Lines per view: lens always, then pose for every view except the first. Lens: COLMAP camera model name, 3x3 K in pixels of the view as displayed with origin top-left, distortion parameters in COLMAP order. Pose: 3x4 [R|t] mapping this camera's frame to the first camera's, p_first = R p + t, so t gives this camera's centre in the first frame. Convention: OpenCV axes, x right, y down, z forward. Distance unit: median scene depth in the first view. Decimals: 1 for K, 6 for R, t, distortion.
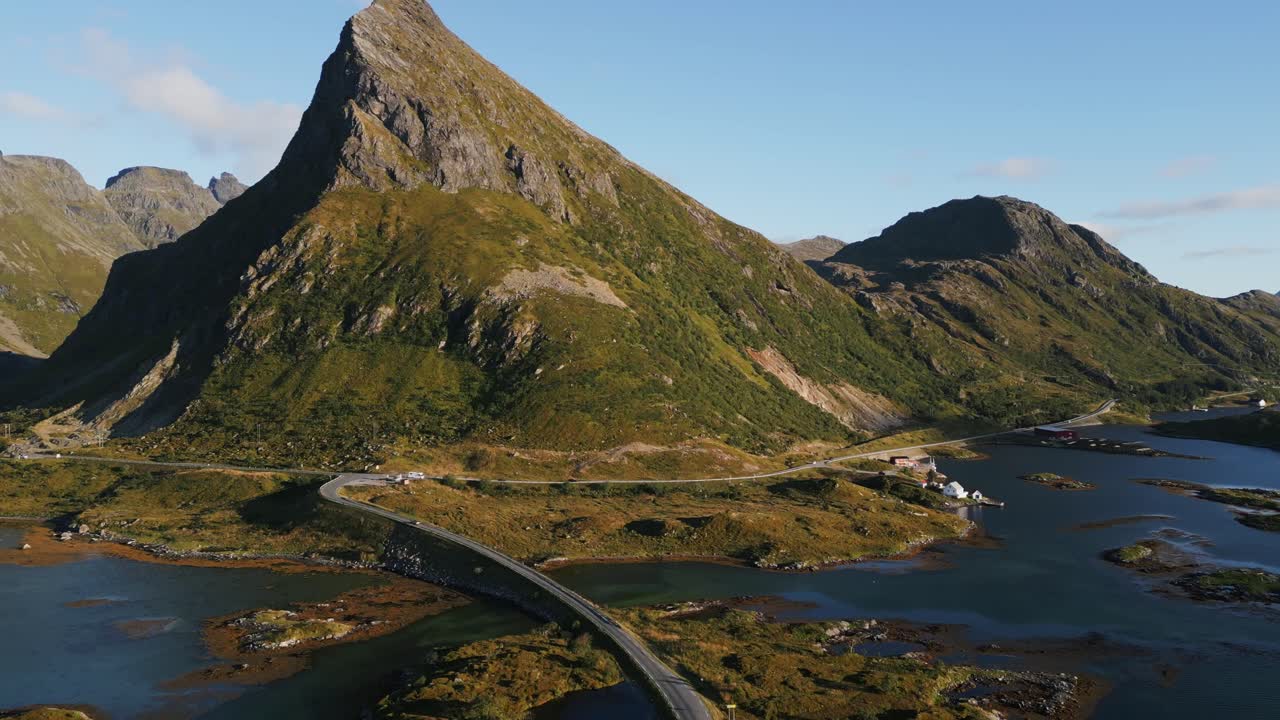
lens RADIAL K [[878.6, 0, 640.0], [0, 878.6, 360.0], [0, 0, 1]] dist [0.046463, -0.072314]
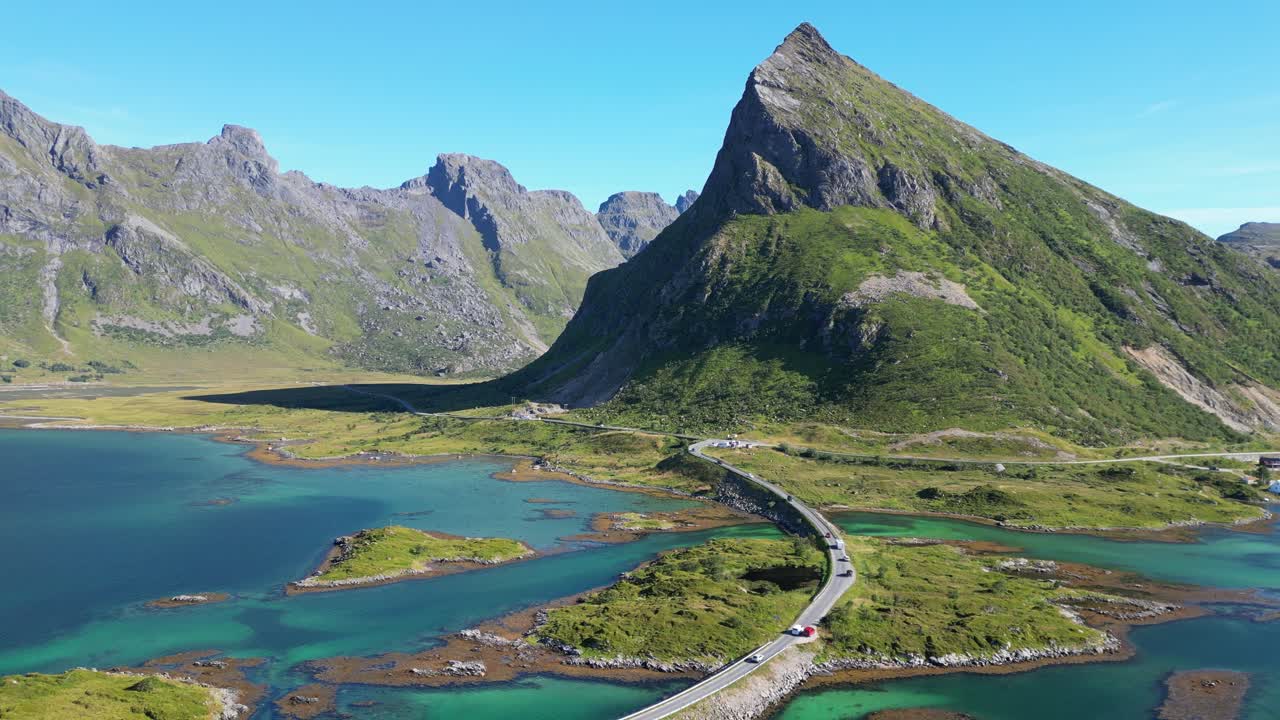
lens RADIAL K [[878.6, 0, 640.0], [0, 878.6, 360.0], [0, 0, 1]] dist [0.046463, -0.072314]
pose [[0.877438, 0.009429, -0.479598, 0.137427], [-0.008372, 0.999956, 0.004342, 0.002872], [0.479618, 0.000206, 0.877478, -0.146381]]
